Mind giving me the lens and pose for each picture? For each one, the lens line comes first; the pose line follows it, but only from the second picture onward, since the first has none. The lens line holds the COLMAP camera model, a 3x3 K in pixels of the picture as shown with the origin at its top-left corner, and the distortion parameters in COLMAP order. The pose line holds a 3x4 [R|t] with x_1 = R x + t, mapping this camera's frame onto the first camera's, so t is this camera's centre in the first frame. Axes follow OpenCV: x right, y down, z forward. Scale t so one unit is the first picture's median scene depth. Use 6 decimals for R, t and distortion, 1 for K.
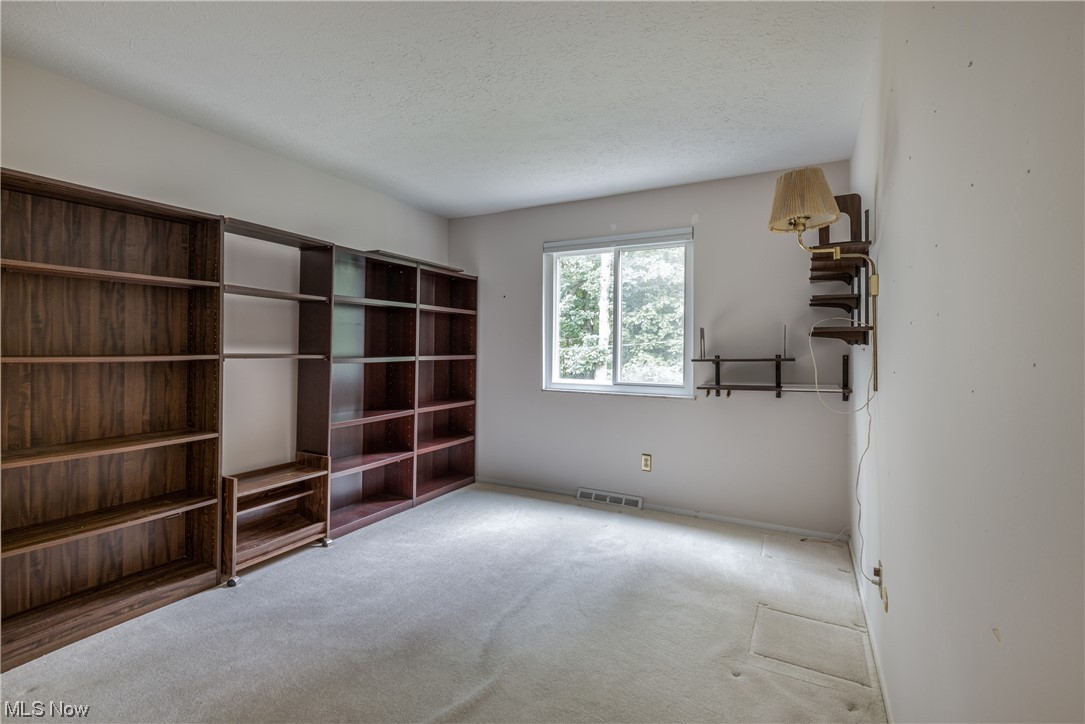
lens RADIAL K [[494.4, 0, 541.9], [0, 494.4, 349.9], [0, 0, 1]] dist [-0.000930, -0.000411]
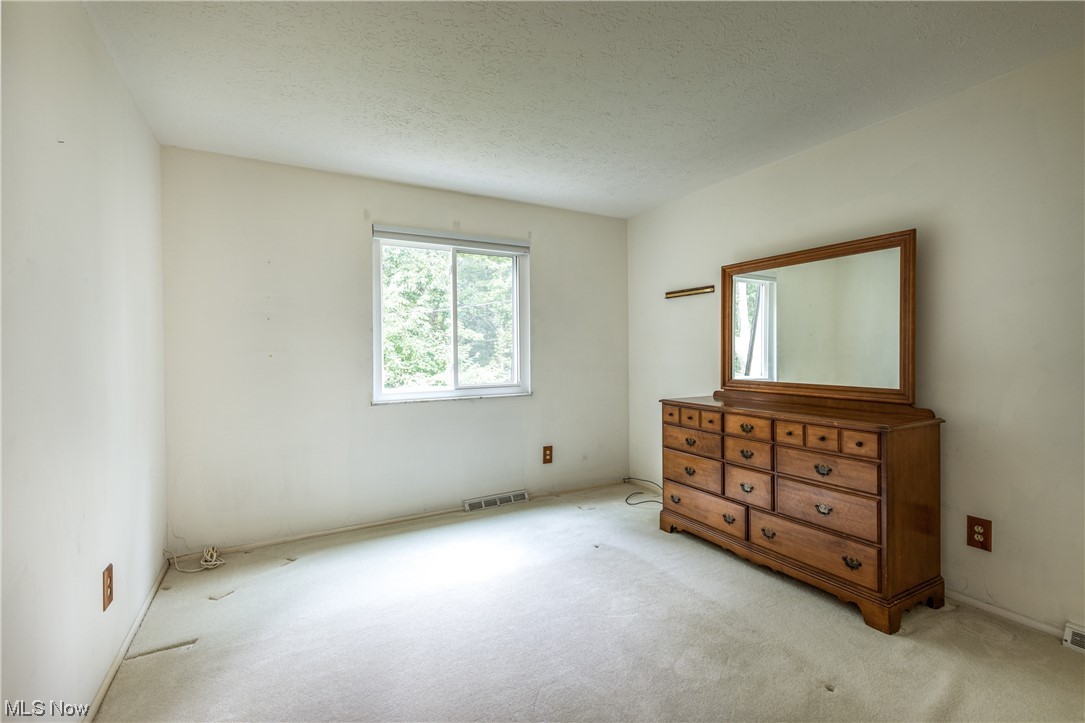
lens RADIAL K [[494.4, 0, 541.9], [0, 494.4, 349.4], [0, 0, 1]] dist [-0.000930, -0.000411]
pose [[0.536774, -0.012087, 0.843639, -0.585259], [0.012799, 0.999899, 0.006182, -0.009456], [-0.843629, 0.007479, 0.536875, 0.341186]]
